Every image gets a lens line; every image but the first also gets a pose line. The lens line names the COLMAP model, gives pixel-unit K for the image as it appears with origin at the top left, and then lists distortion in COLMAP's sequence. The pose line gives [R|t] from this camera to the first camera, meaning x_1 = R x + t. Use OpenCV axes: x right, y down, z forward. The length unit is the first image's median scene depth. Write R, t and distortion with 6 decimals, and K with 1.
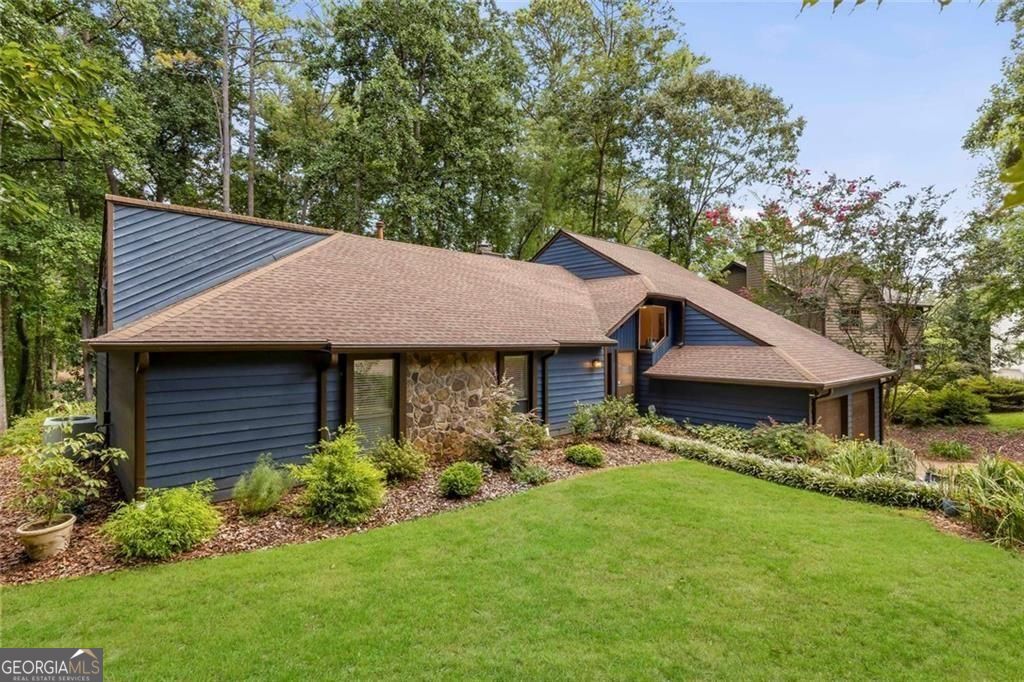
lens RADIAL K [[466.8, 0, 512.0], [0, 466.8, 341.0], [0, 0, 1]] dist [0.002475, 0.000317]
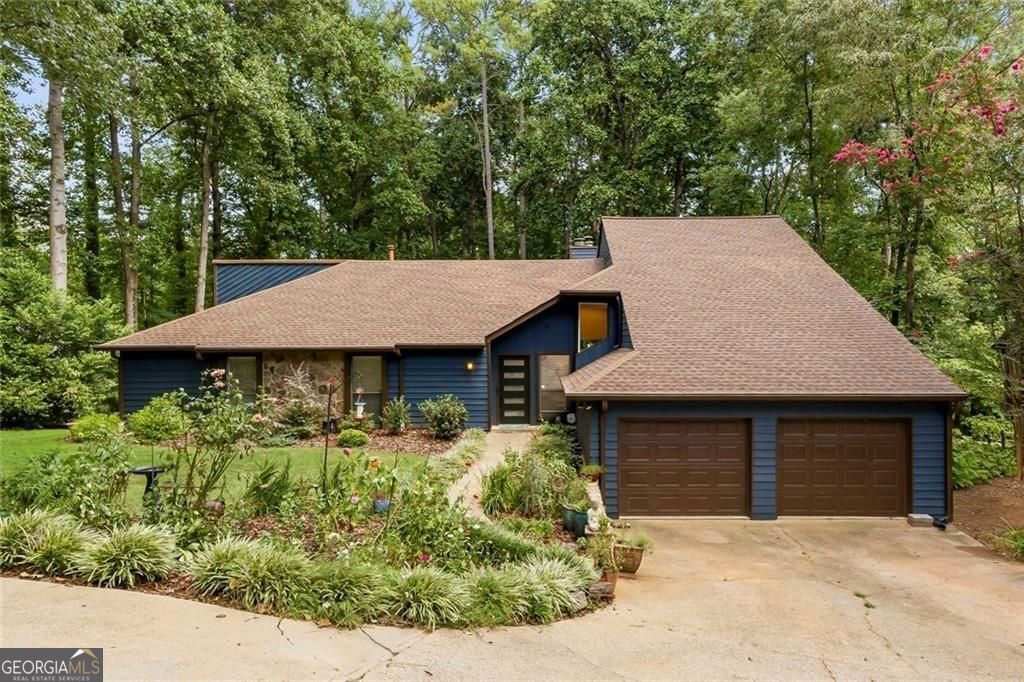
lens RADIAL K [[466.8, 0, 512.0], [0, 466.8, 341.0], [0, 0, 1]] dist [0.002475, 0.000317]
pose [[0.760049, 0.009418, -0.649798, 1.139604], [0.004316, 0.999800, 0.019539, -0.031205], [0.649852, -0.017655, 0.759856, 0.341395]]
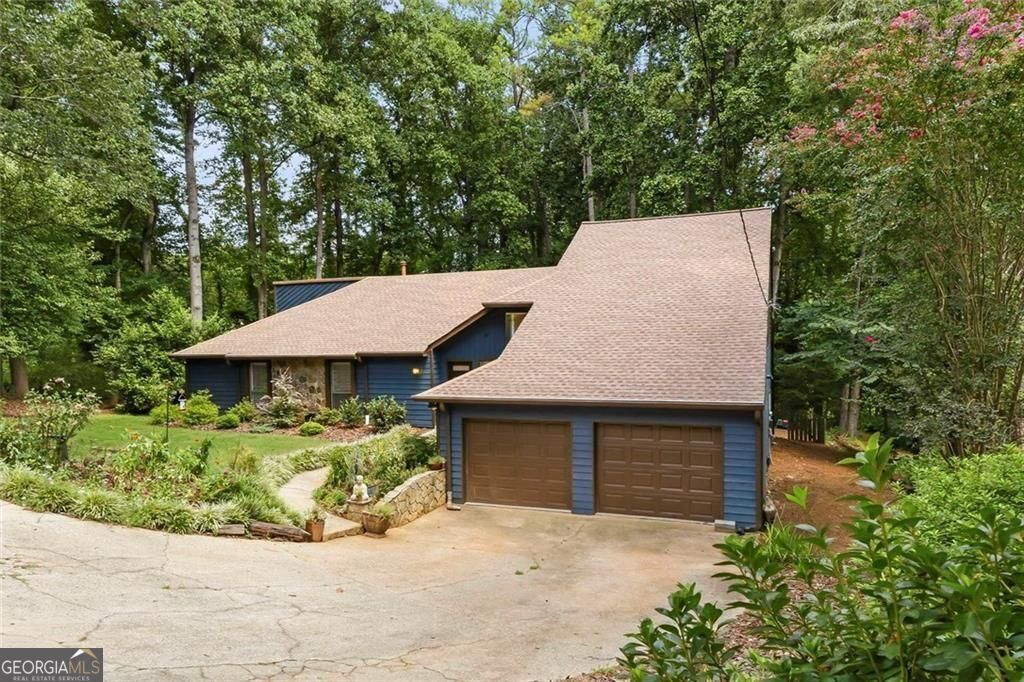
lens RADIAL K [[487.3, 0, 510.2], [0, 487.3, 354.6], [0, 0, 1]] dist [0.002231, 0.000135]
pose [[0.553926, 0.025807, -0.832166, 1.644017], [0.022643, 0.998683, 0.046043, -0.053009], [0.832258, -0.044348, 0.552612, 0.627763]]
